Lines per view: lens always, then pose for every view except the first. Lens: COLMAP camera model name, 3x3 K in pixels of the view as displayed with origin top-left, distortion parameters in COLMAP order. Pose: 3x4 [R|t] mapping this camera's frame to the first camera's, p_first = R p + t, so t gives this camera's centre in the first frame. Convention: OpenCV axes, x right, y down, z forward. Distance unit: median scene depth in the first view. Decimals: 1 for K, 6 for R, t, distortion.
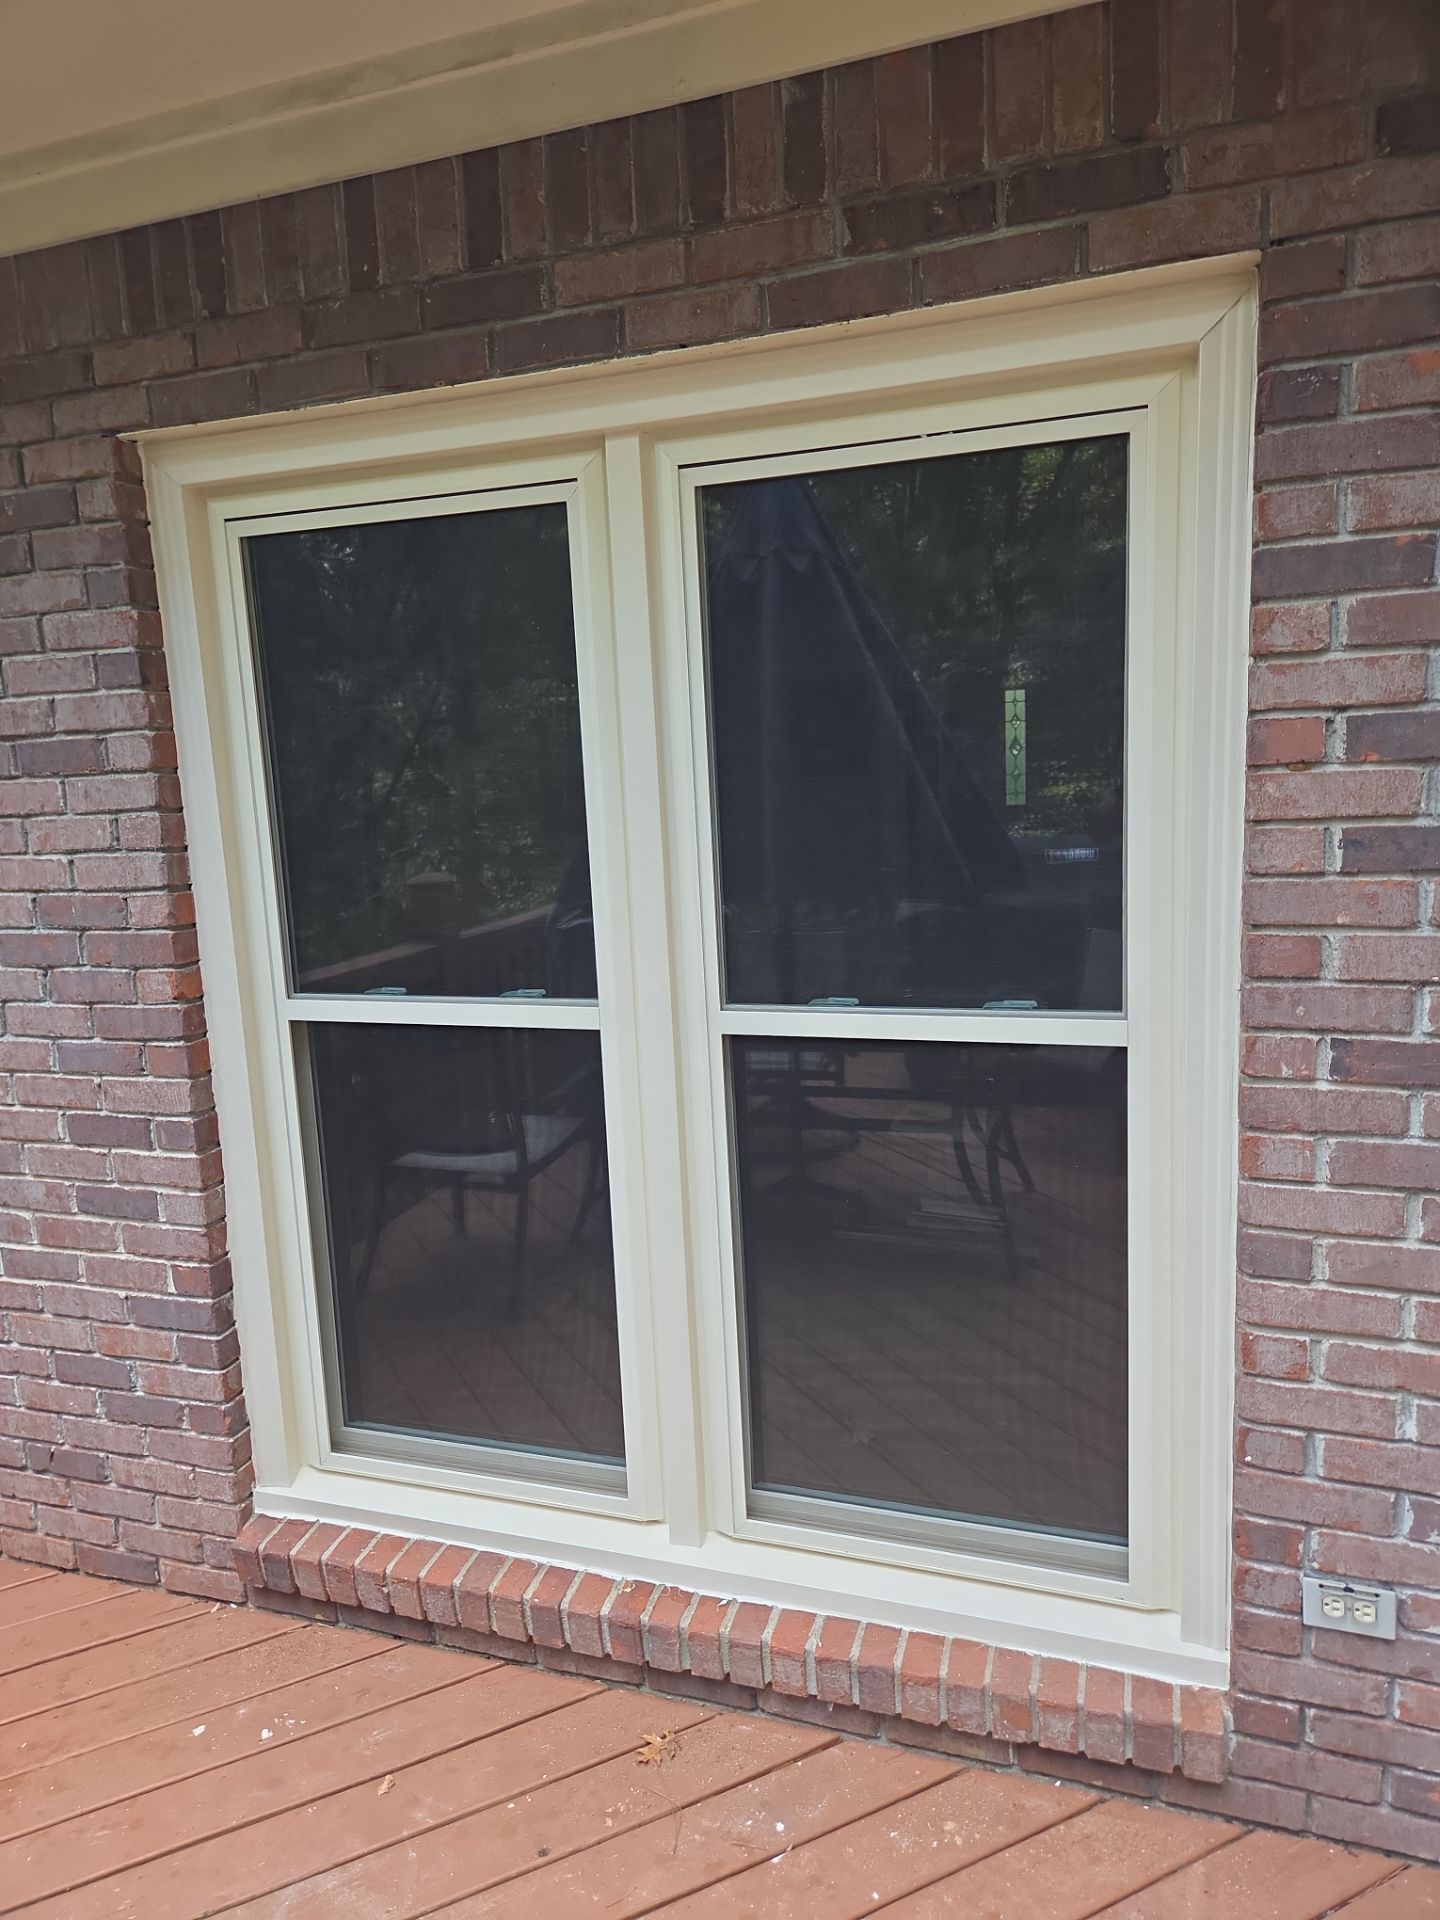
lens RADIAL K [[1344.9, 0, 719.9], [0, 1344.9, 1007.5], [0, 0, 1]] dist [0.043896, -0.095349]
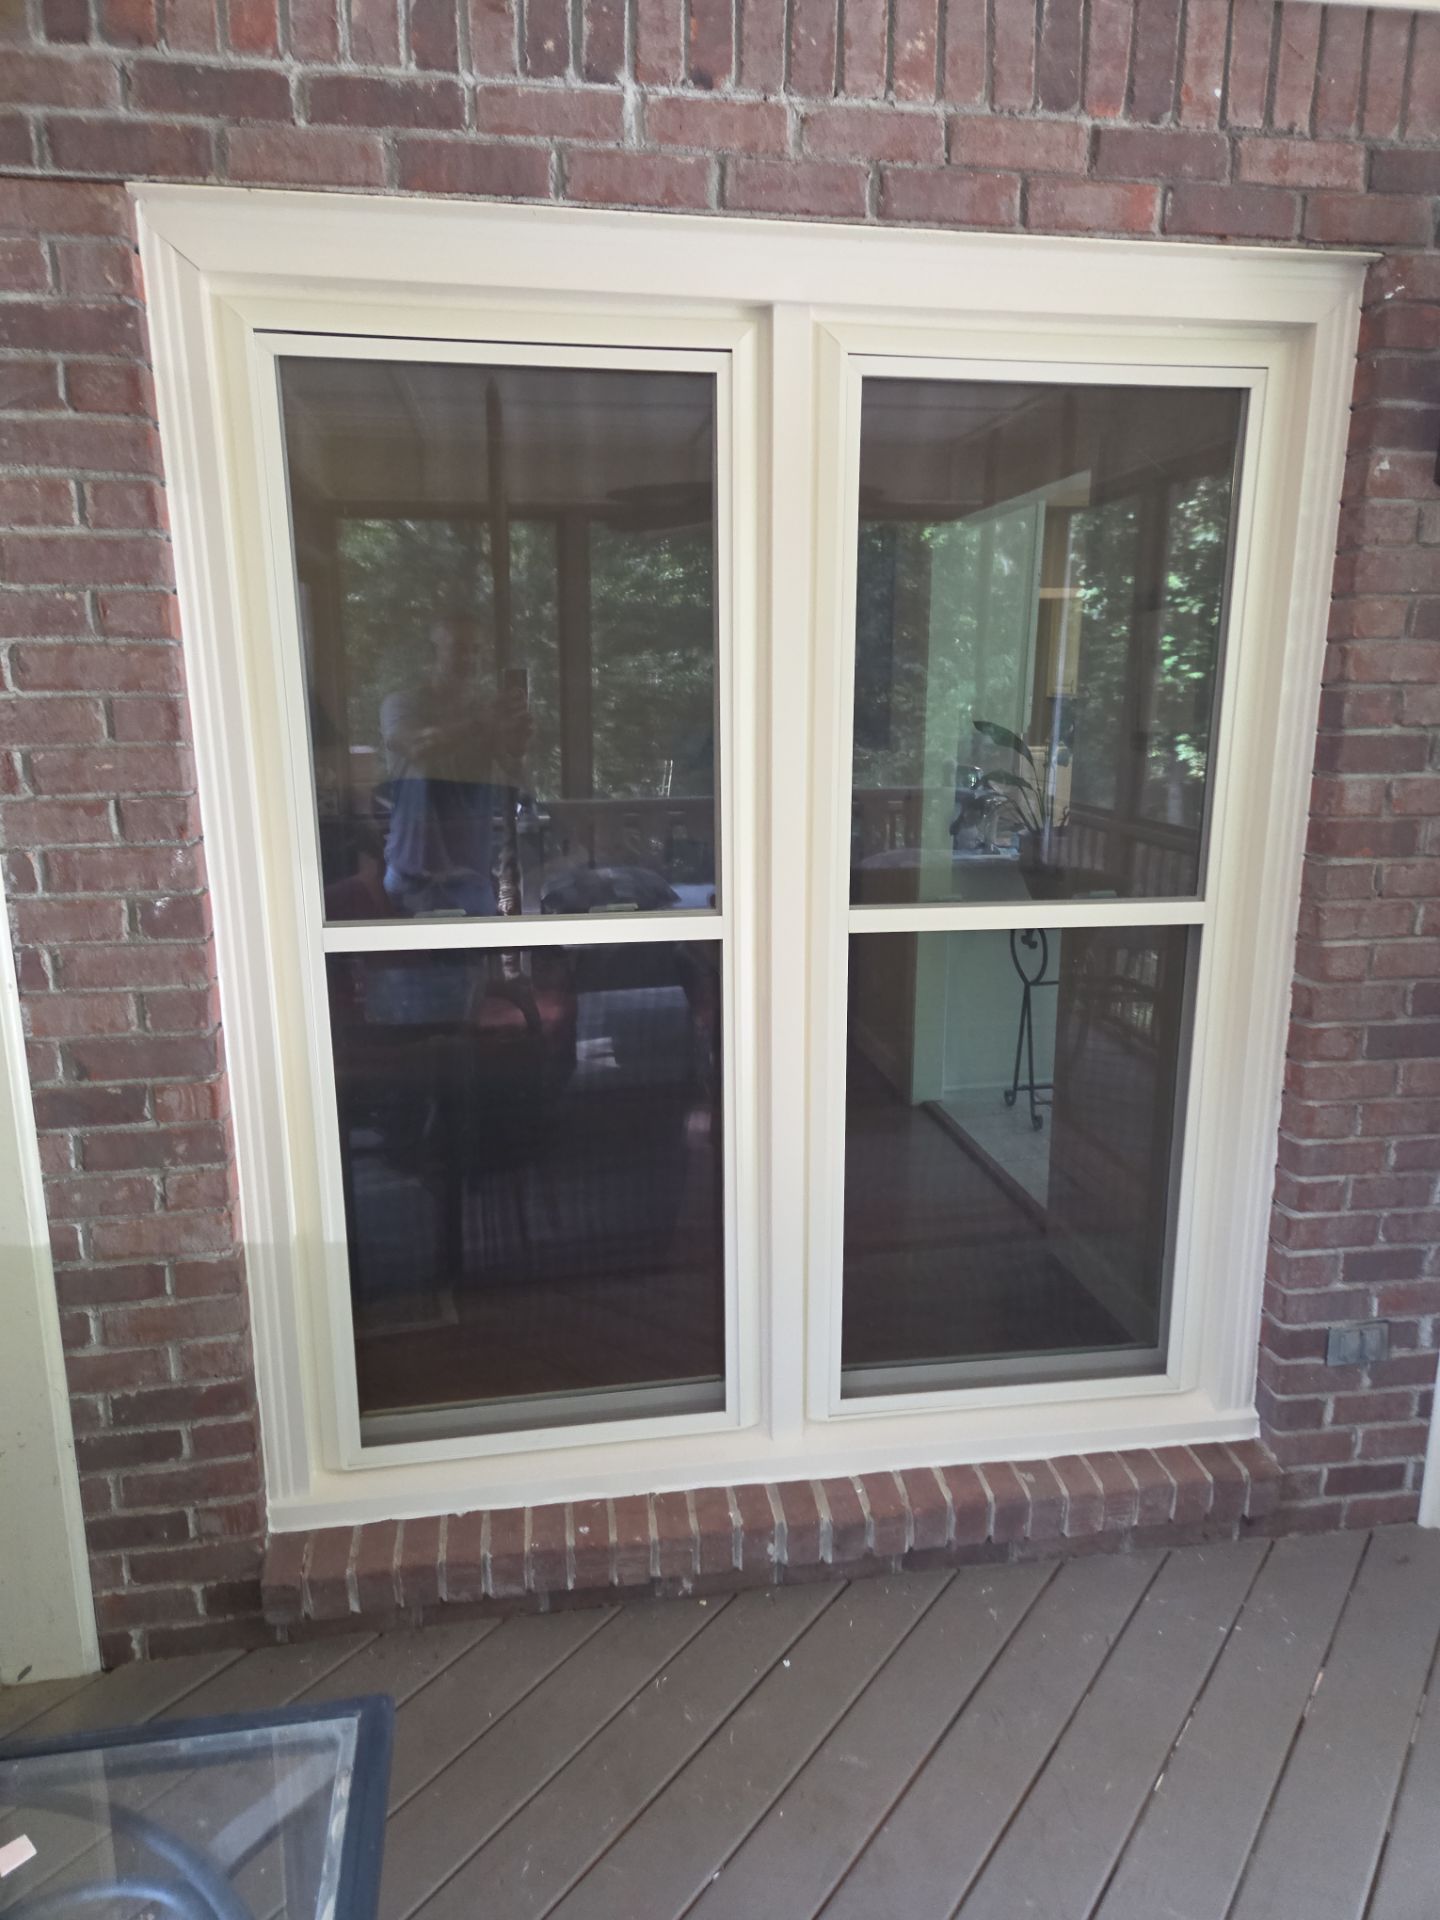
lens RADIAL K [[1277.5, 0, 684.6], [0, 1277.5, 974.2], [0, 0, 1]] dist [0.072675, -0.078404]
pose [[0.868315, -0.075186, 0.490282, -0.522145], [0.052579, 0.996828, 0.059747, -0.014252], [-0.493219, -0.026101, 0.869514, 0.197075]]
